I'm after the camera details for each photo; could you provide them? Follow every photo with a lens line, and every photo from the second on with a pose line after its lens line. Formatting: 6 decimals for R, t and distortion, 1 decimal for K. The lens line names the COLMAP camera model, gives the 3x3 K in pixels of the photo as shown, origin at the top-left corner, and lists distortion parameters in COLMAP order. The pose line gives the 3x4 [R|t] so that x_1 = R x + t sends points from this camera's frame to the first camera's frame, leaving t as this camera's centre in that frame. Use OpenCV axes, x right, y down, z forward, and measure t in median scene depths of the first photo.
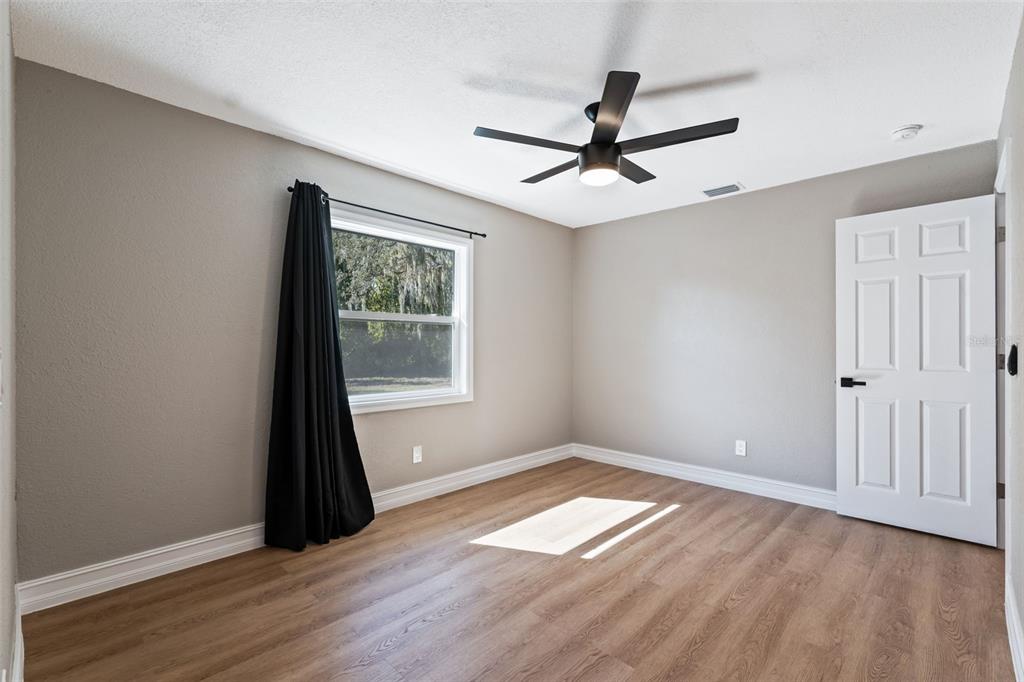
lens RADIAL K [[472.1, 0, 509.4], [0, 472.1, 341.0], [0, 0, 1]] dist [0.003778, 0.000334]
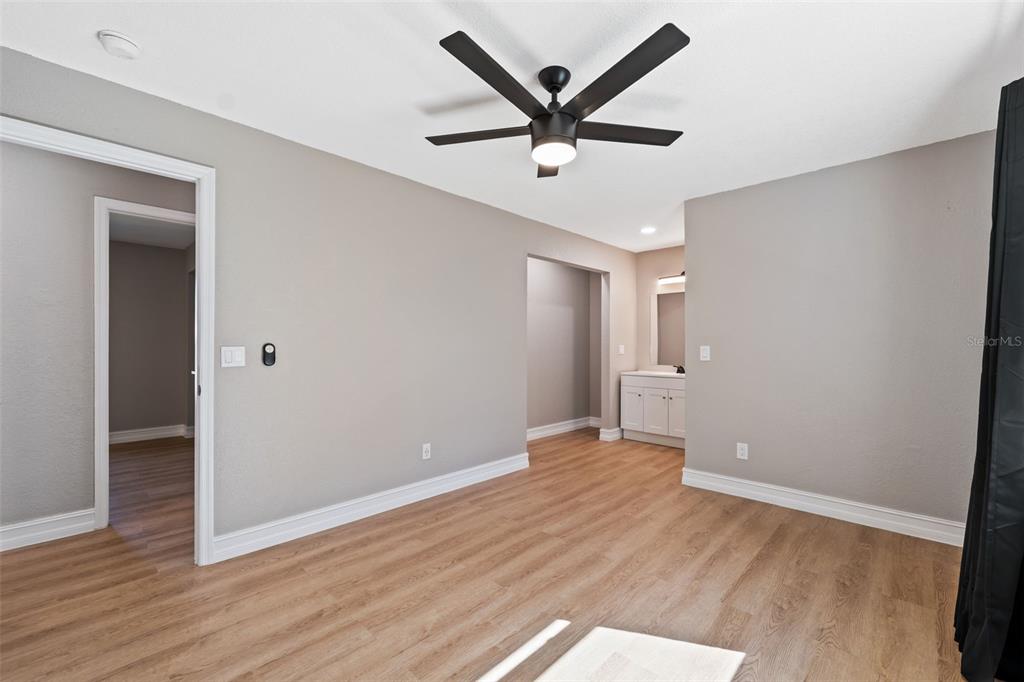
lens RADIAL K [[420.3, 0, 510.7], [0, 420.3, 343.1], [0, 0, 1]] dist [-0.001195, 0.001032]
pose [[-0.999978, -0.006603, 0.001043, 0.265895], [-0.006614, 0.999910, -0.011652, 0.013043], [-0.000966, -0.011659, -0.999932, 1.772586]]
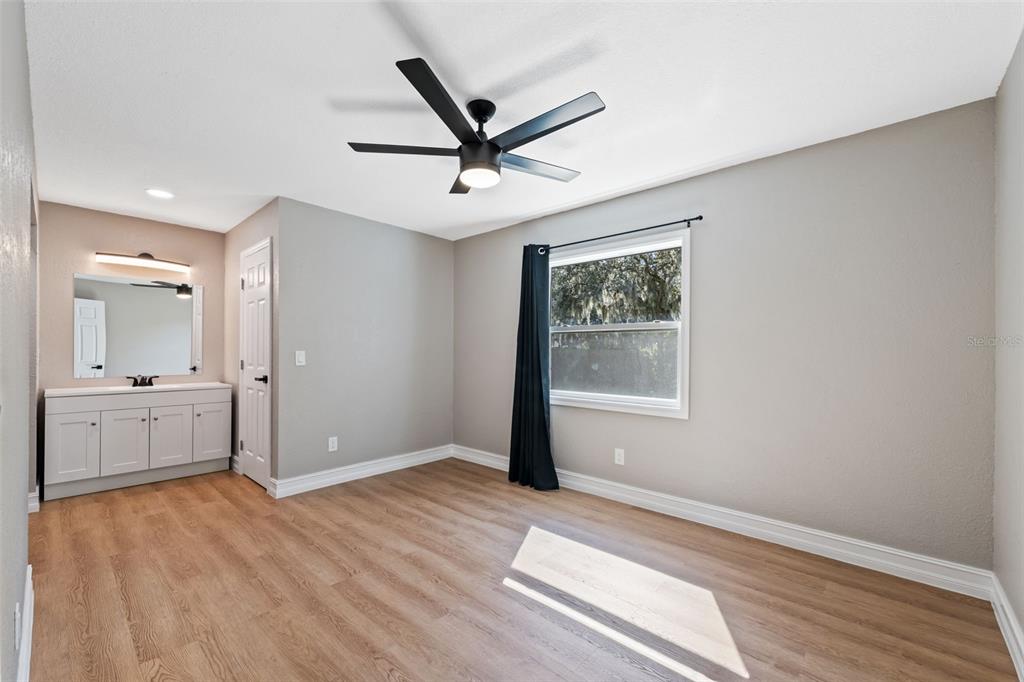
lens RADIAL K [[420.3, 0, 508.4], [0, 420.3, 350.9], [0, 0, 1]] dist [-0.001195, 0.001032]
pose [[0.012925, -0.003929, -0.999909, 1.041966], [0.003068, 0.999988, -0.003889, 0.009550], [0.999912, -0.003018, 0.012937, 1.045730]]
